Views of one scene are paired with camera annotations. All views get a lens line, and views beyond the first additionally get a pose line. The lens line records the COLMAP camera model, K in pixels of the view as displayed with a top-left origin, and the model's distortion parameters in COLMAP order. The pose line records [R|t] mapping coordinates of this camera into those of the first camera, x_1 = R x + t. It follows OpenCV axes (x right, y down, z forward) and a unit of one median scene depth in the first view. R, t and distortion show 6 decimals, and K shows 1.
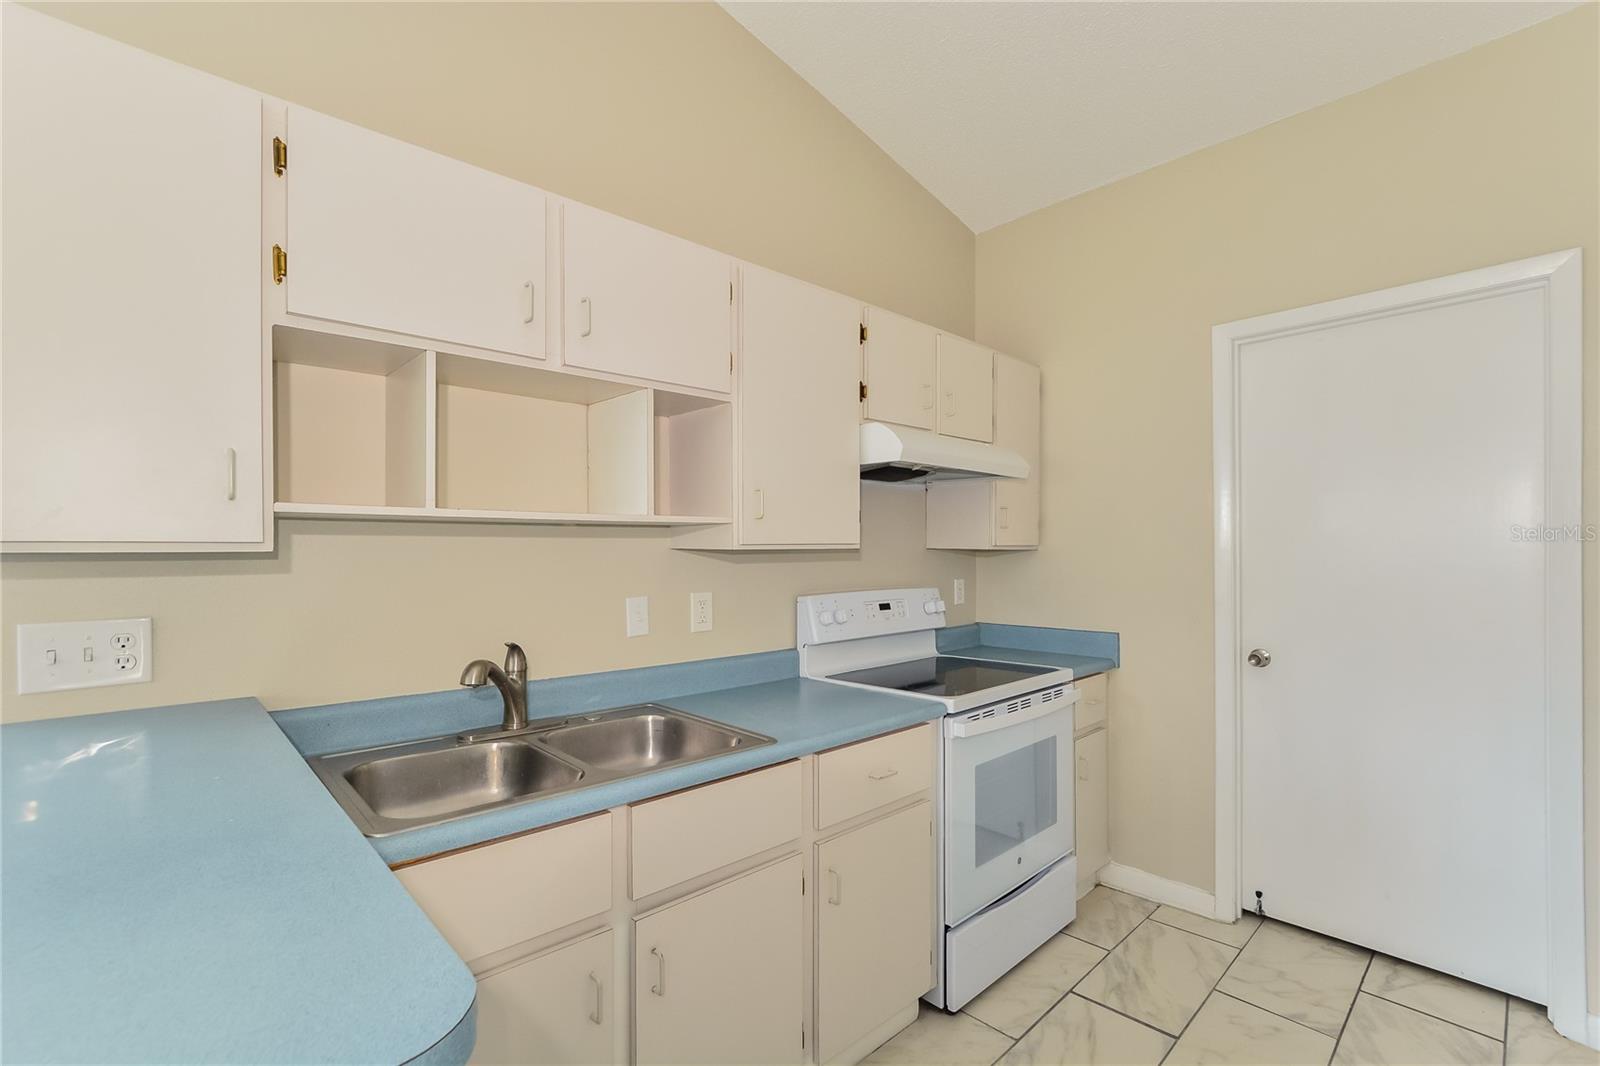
lens RADIAL K [[684.3, 0, 799.8], [0, 684.3, 572.3], [0, 0, 1]] dist [-0.001657, -0.000008]
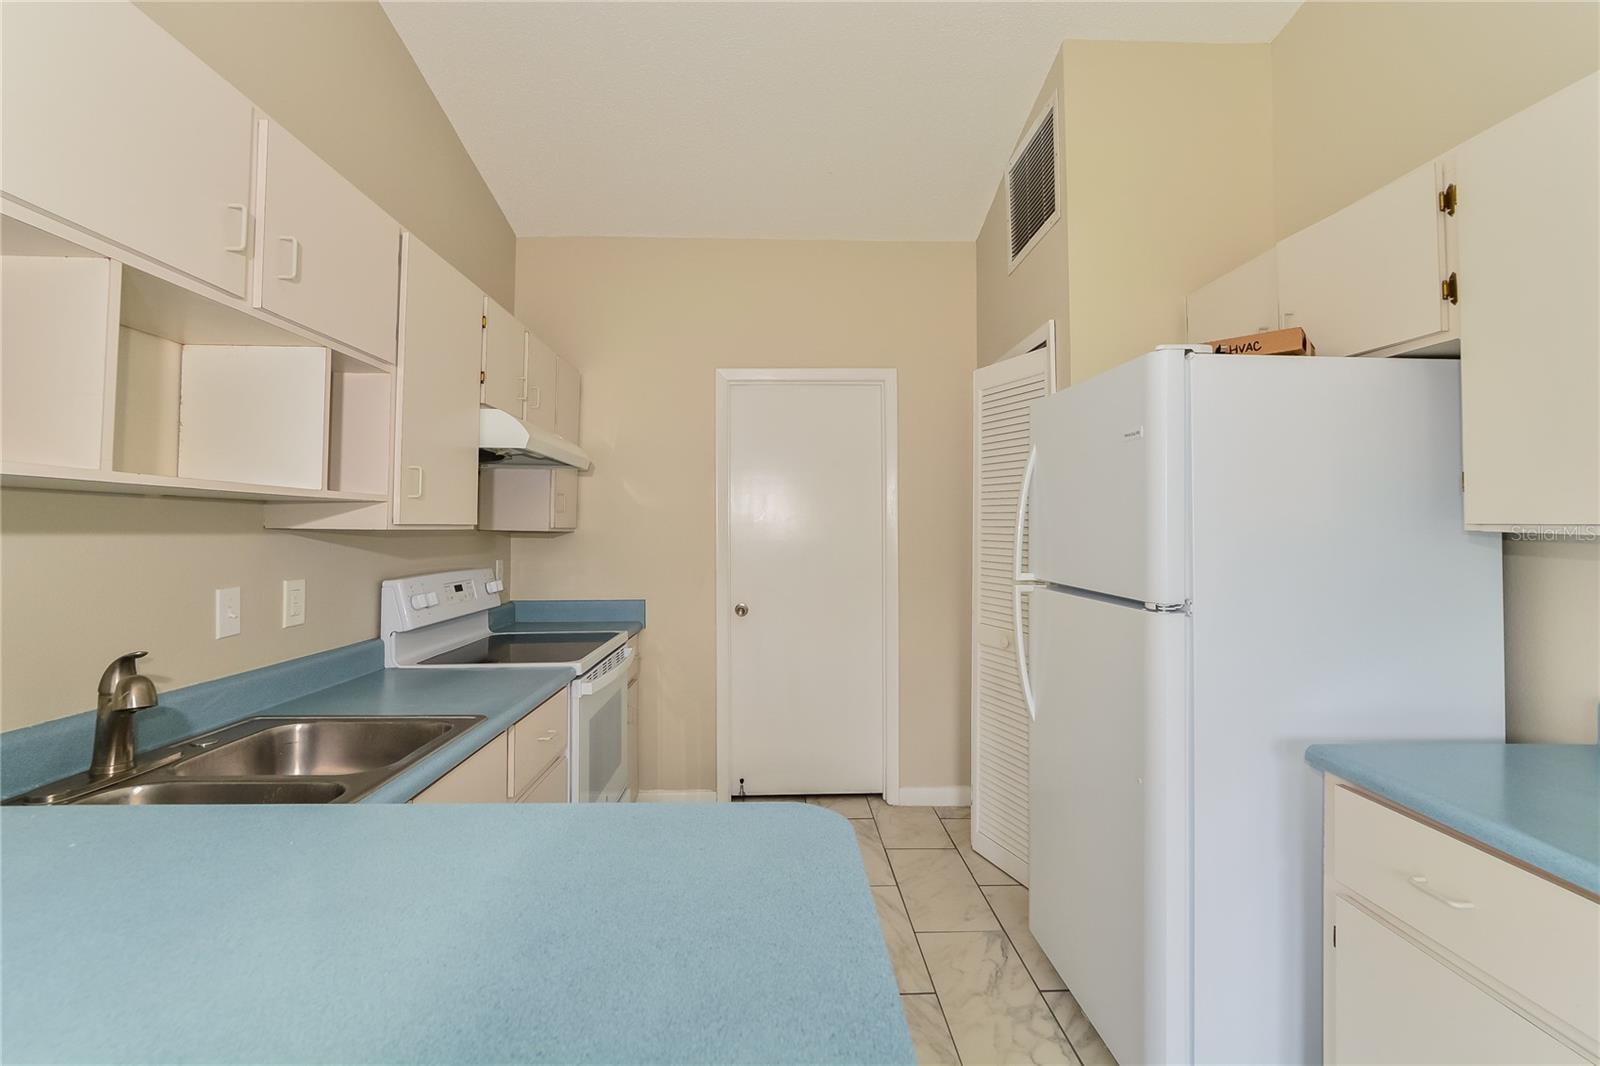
lens RADIAL K [[697.8, 0, 776.8], [0, 697.8, 535.6], [0, 0, 1]] dist [-0.000536, 0.000059]
pose [[0.677973, 0.001047, 0.735086, -0.332304], [0.017853, 0.999681, -0.017889, 0.000626], [-0.734870, 0.025252, 0.677738, -0.025538]]
